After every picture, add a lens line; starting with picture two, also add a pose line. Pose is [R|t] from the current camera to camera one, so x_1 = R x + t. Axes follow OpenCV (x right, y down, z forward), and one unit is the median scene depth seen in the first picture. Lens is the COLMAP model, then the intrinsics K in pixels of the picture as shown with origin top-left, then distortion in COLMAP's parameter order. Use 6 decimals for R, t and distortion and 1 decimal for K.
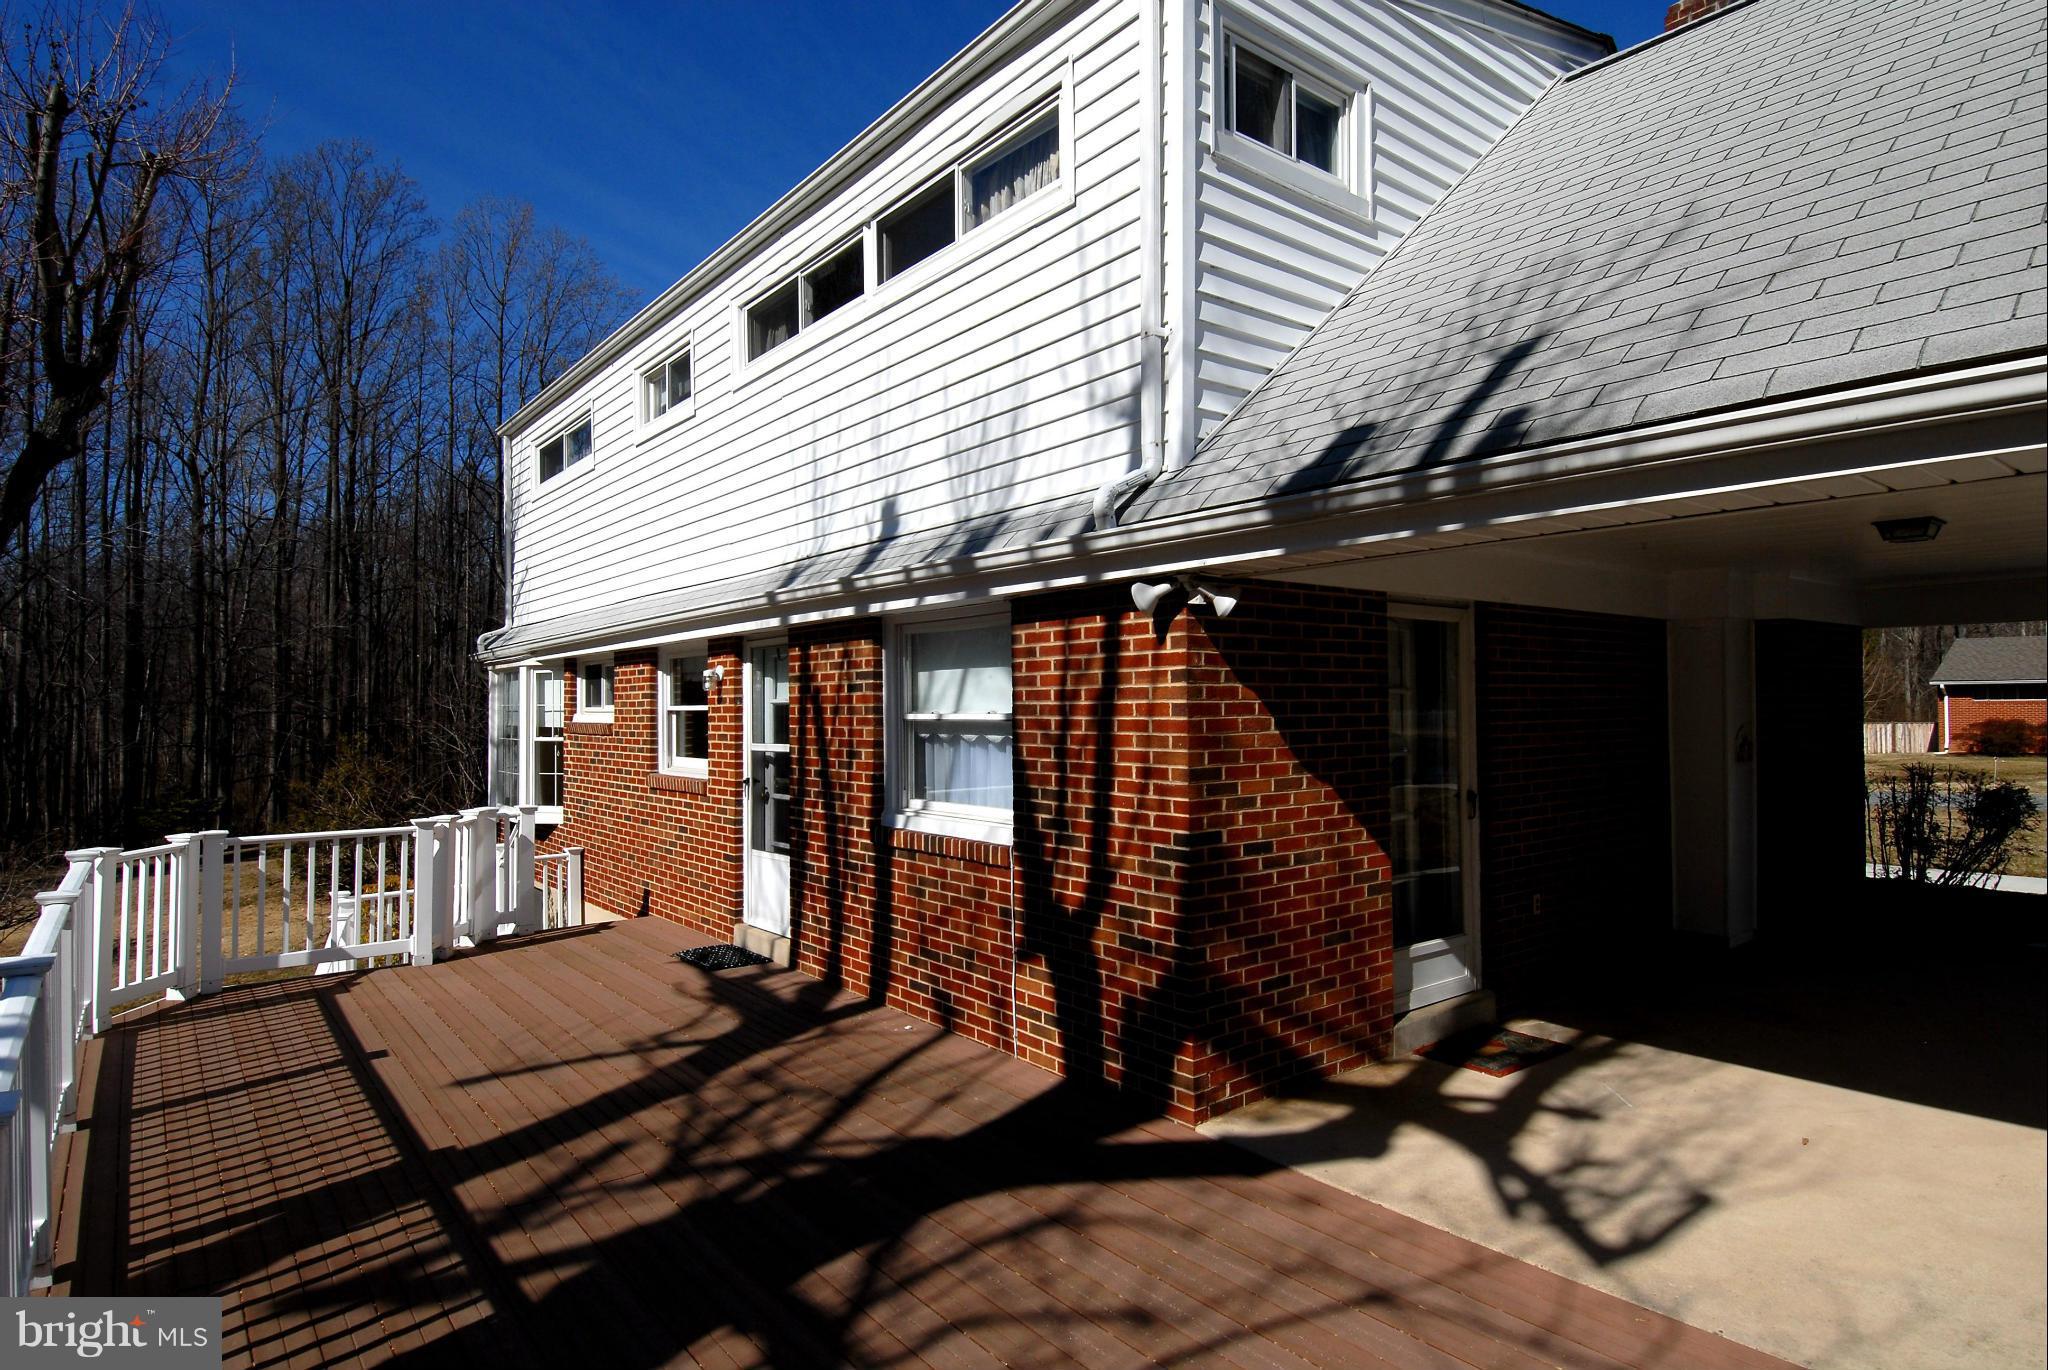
lens RADIAL K [[1088.2, 0, 1025.7], [0, 1088.2, 676.4], [0, 0, 1]] dist [0.052118, -0.050618]
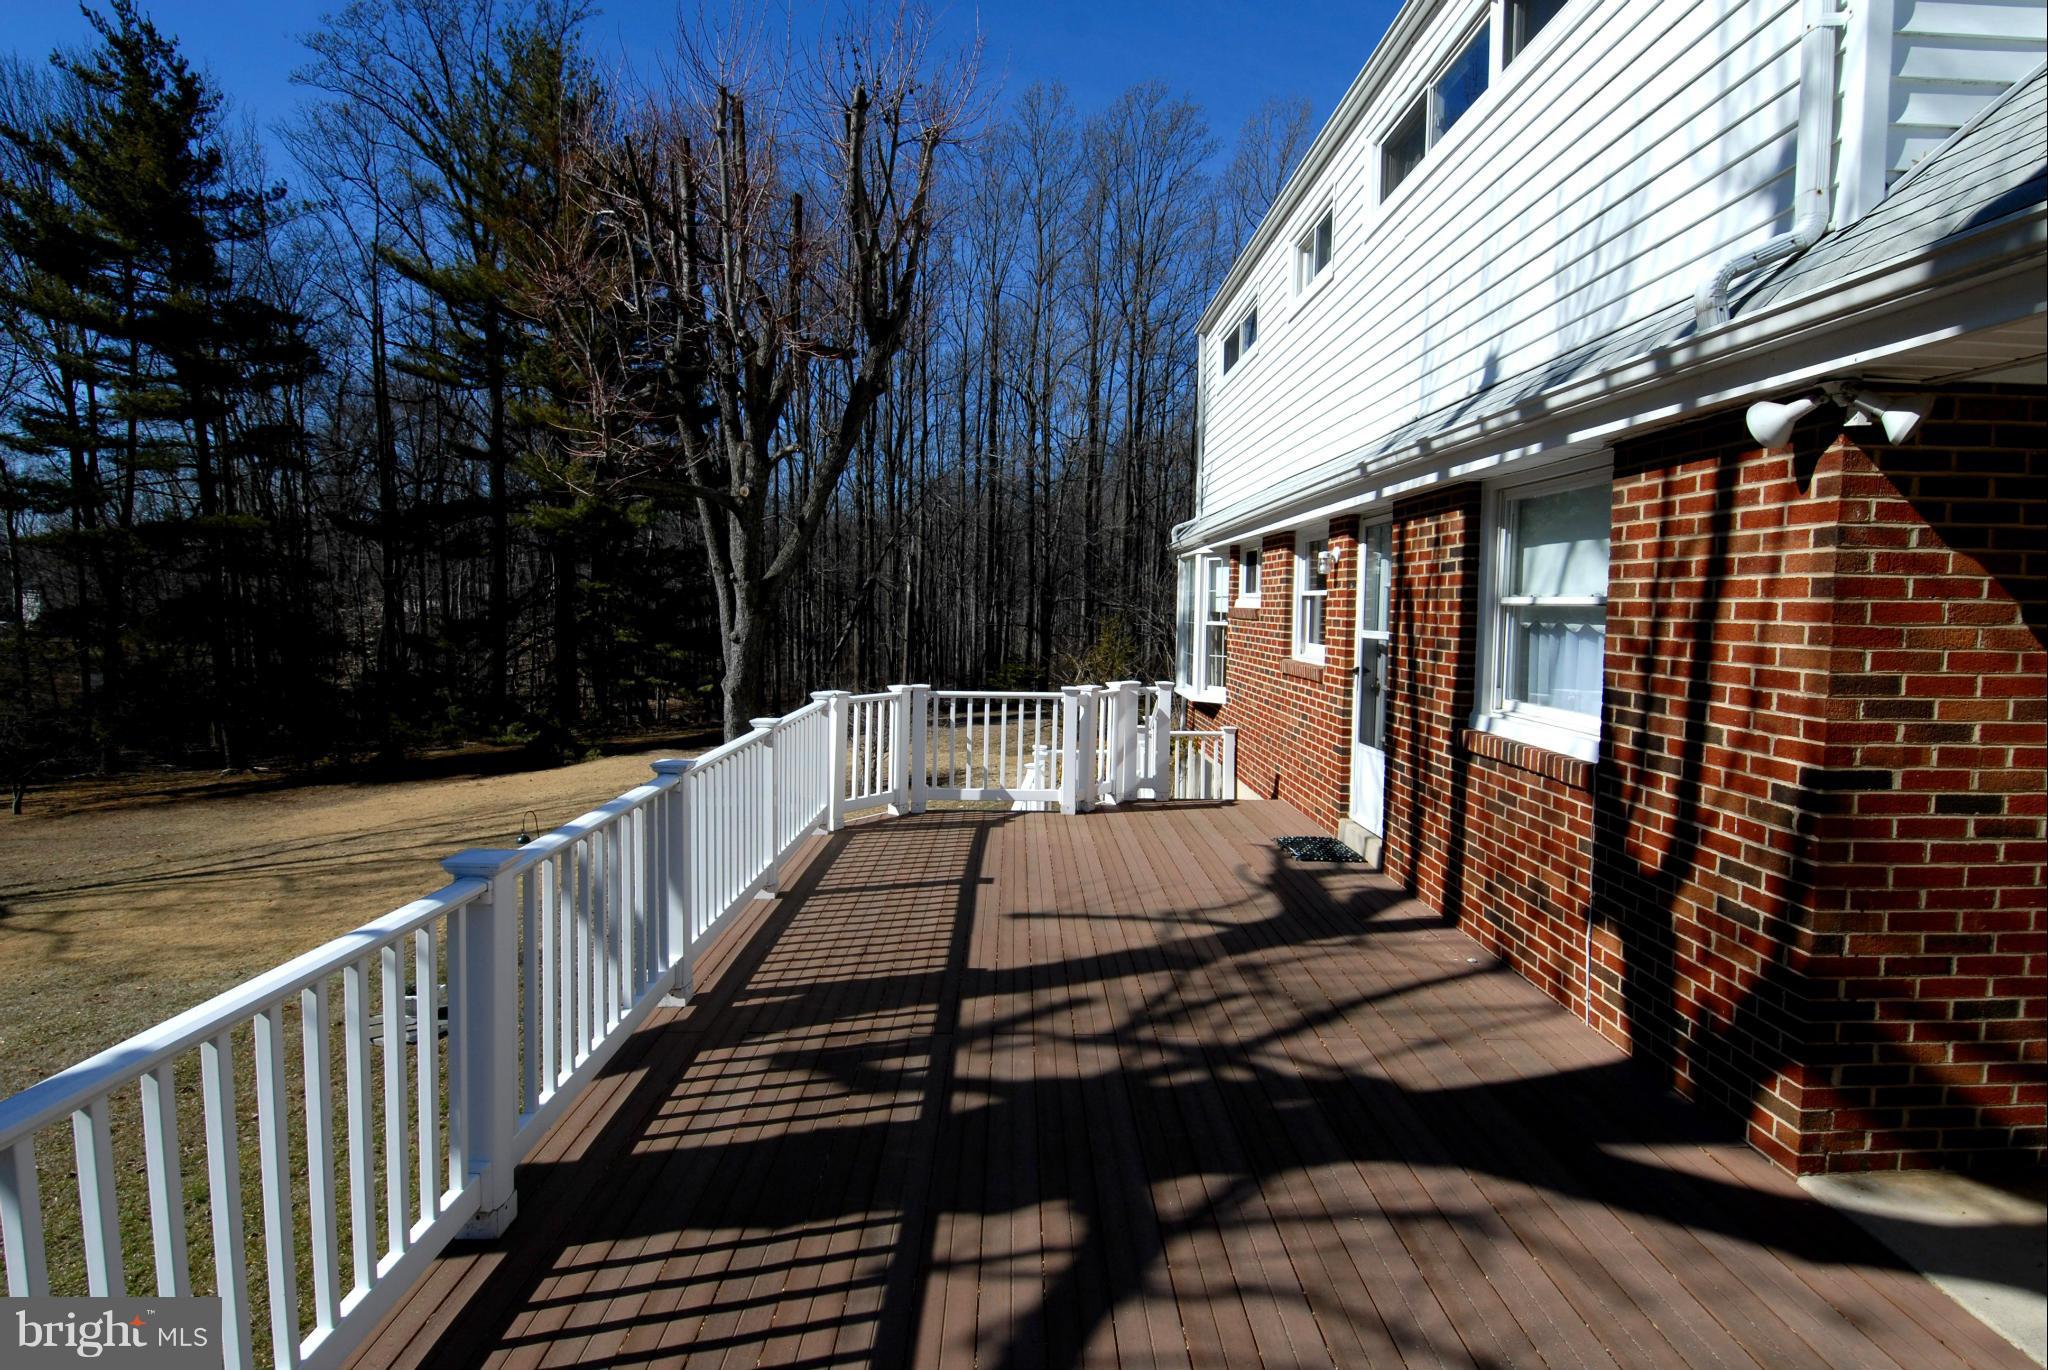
lens RADIAL K [[1103.7, 0, 1044.3], [0, 1103.7, 665.2], [0, 0, 1]] dist [0.075285, -0.051899]
pose [[0.797112, 0.051027, -0.601671, 0.129787], [0.000415, 0.996377, 0.085051, 0.012817], [0.603831, -0.068045, 0.794203, 0.100014]]
